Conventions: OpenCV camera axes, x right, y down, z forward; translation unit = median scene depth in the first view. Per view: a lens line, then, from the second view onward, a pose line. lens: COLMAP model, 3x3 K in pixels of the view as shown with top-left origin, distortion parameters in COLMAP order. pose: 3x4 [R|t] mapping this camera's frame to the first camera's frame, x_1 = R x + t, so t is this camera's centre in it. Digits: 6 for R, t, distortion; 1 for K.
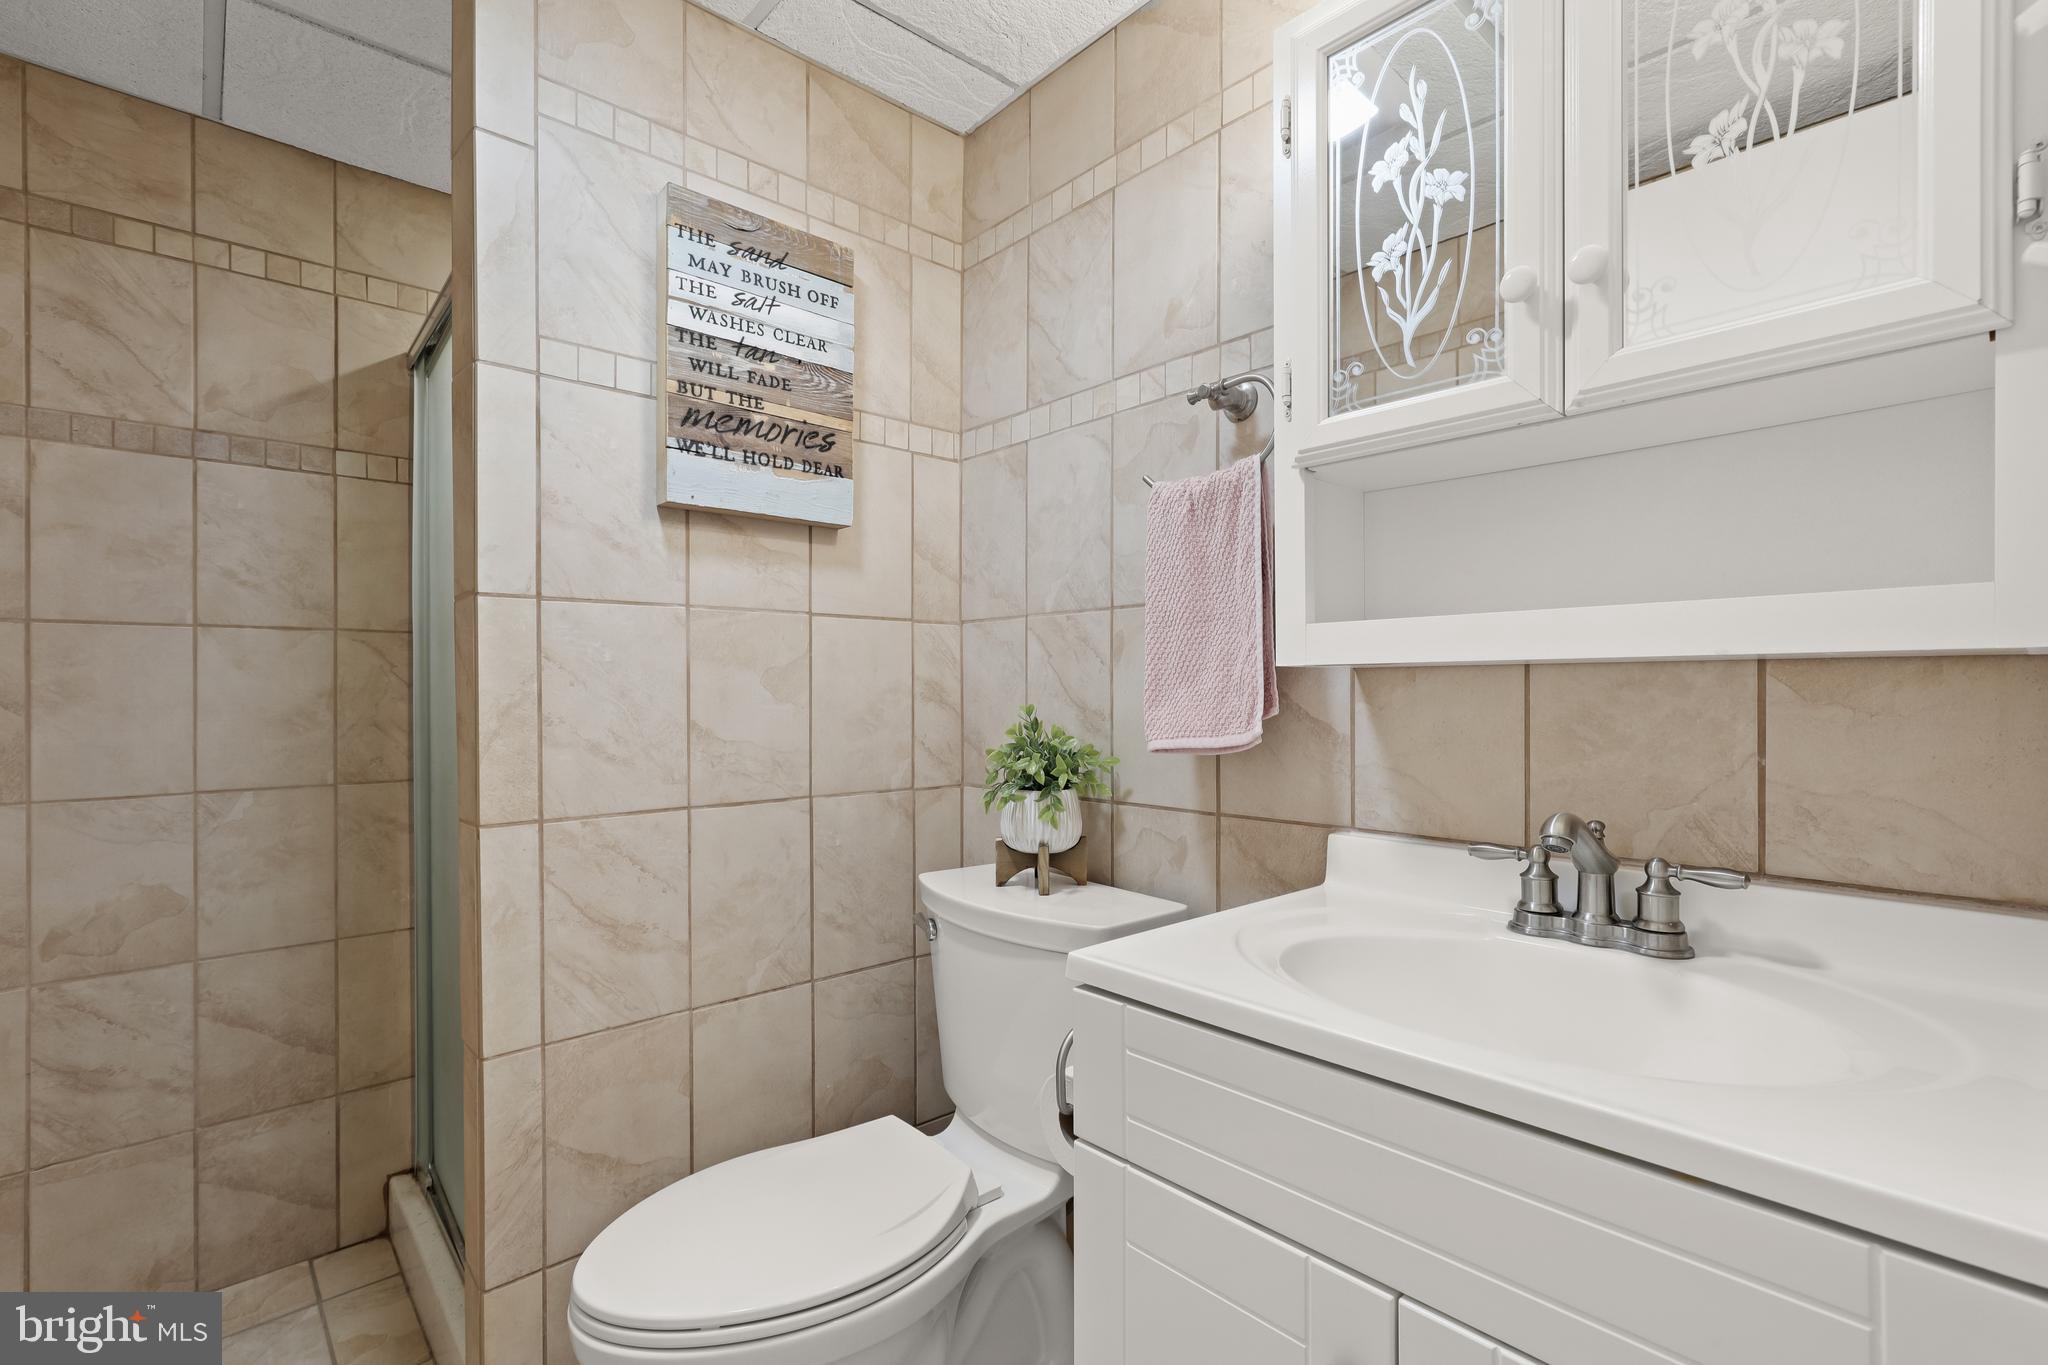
lens RADIAL K [[946.1, 0, 1040.3], [0, 946.1, 678.5], [0, 0, 1]] dist [-0.011084, 0.006519]
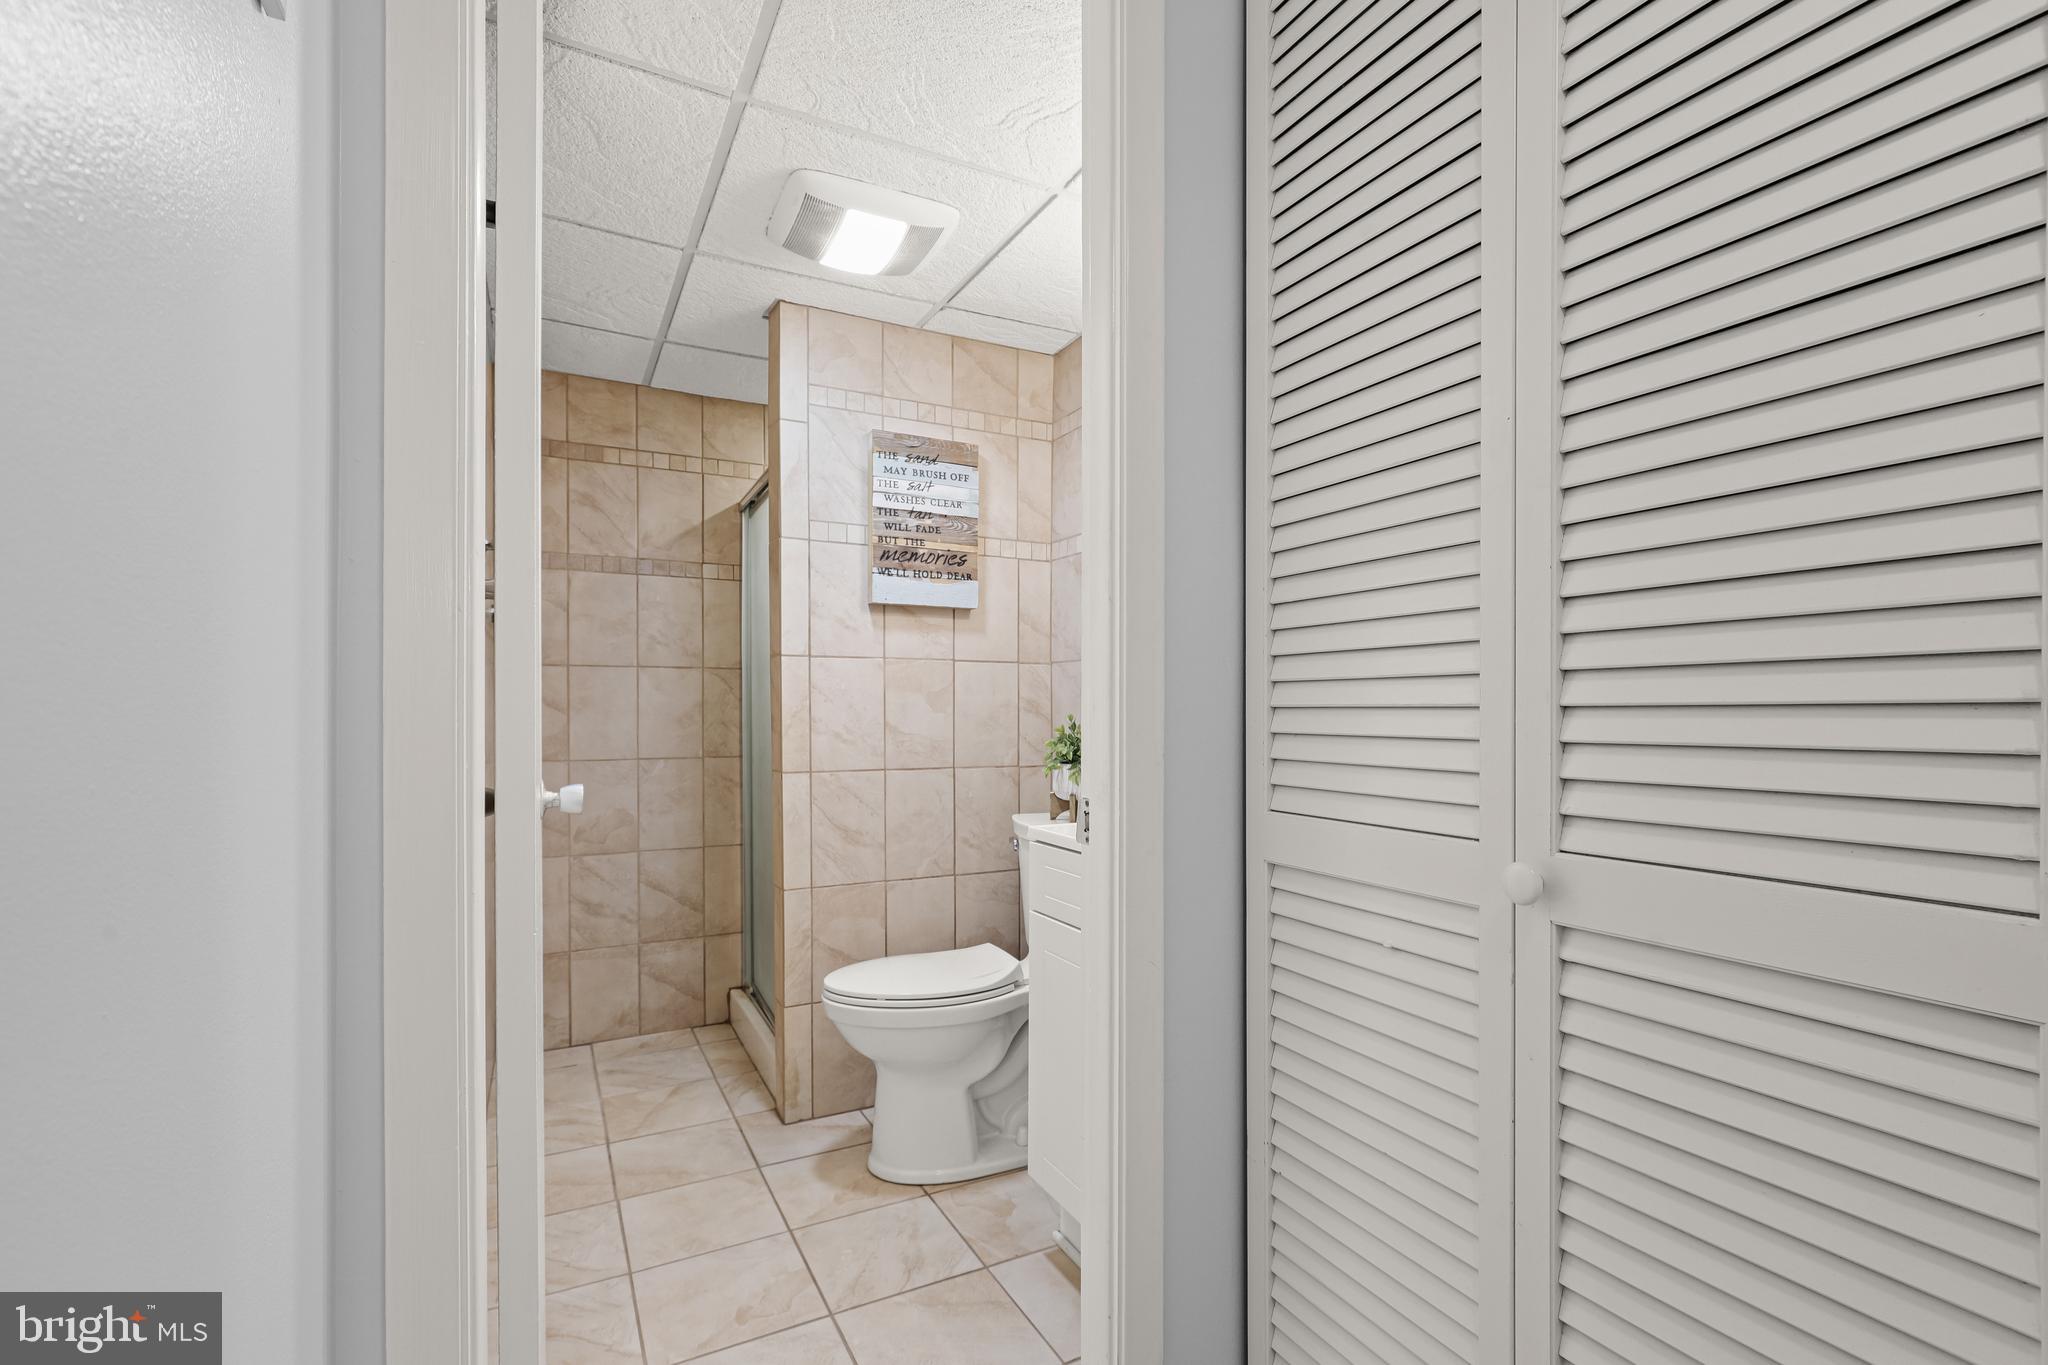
lens RADIAL K [[946.1, 0, 1040.3], [0, 946.1, 678.5], [0, 0, 1]] dist [-0.011084, 0.006519]
pose [[0.967558, -0.002284, -0.252639, 0.338986], [0.000542, 0.999976, -0.006964, -0.023370], [0.252648, 0.006601, 0.967536, -0.613645]]
